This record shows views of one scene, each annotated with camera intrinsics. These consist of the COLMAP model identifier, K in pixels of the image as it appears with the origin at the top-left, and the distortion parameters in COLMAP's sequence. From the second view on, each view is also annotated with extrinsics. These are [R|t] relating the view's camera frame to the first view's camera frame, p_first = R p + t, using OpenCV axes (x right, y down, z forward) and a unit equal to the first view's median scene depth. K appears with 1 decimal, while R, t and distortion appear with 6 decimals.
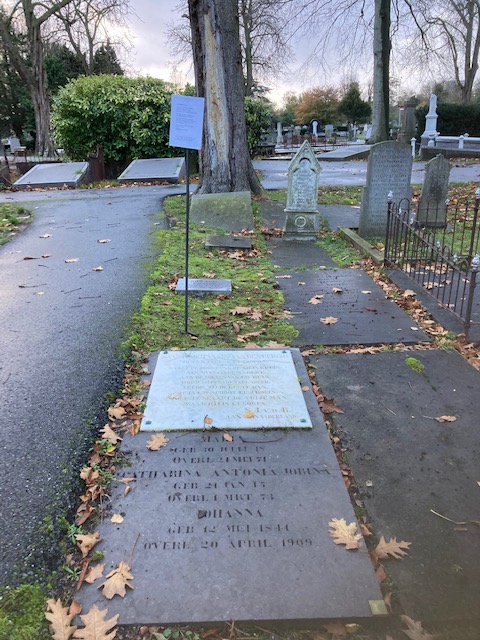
lens RADIAL K [[522.1, 0, 240.0], [0, 522.1, 320.0], [0, 0, 1]] dist [0.069818, -0.101431]
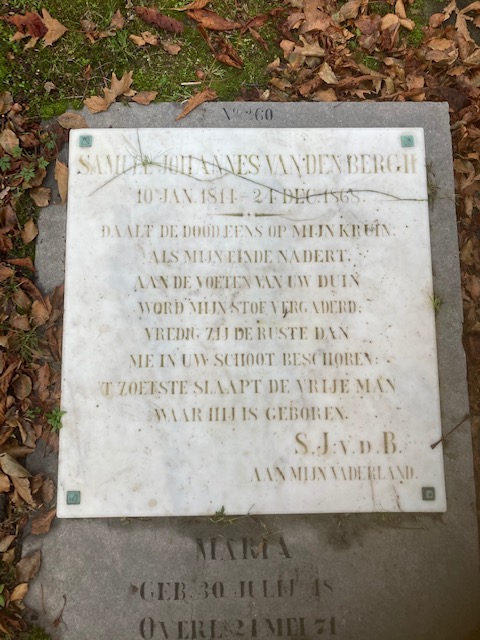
lens RADIAL K [[522.1, 0, 240.0], [0, 522.1, 320.0], [0, 0, 1]] dist [0.069818, -0.101431]
pose [[0.999664, 0.025869, 0.001600, -0.046200], [-0.013967, 0.485667, 0.874032, -0.297724], [0.021834, -0.873761, 0.485866, 1.048704]]
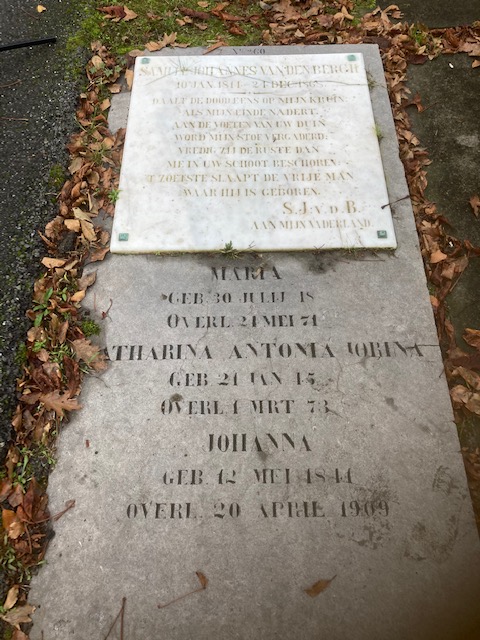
lens RADIAL K [[522.1, 0, 240.0], [0, 522.1, 320.0], [0, 0, 1]] dist [0.069818, -0.101431]
pose [[0.999270, 0.015456, -0.034936, -0.019825], [0.010630, 0.765883, 0.642891, -0.135745], [0.036694, -0.642794, 0.765160, 0.548665]]
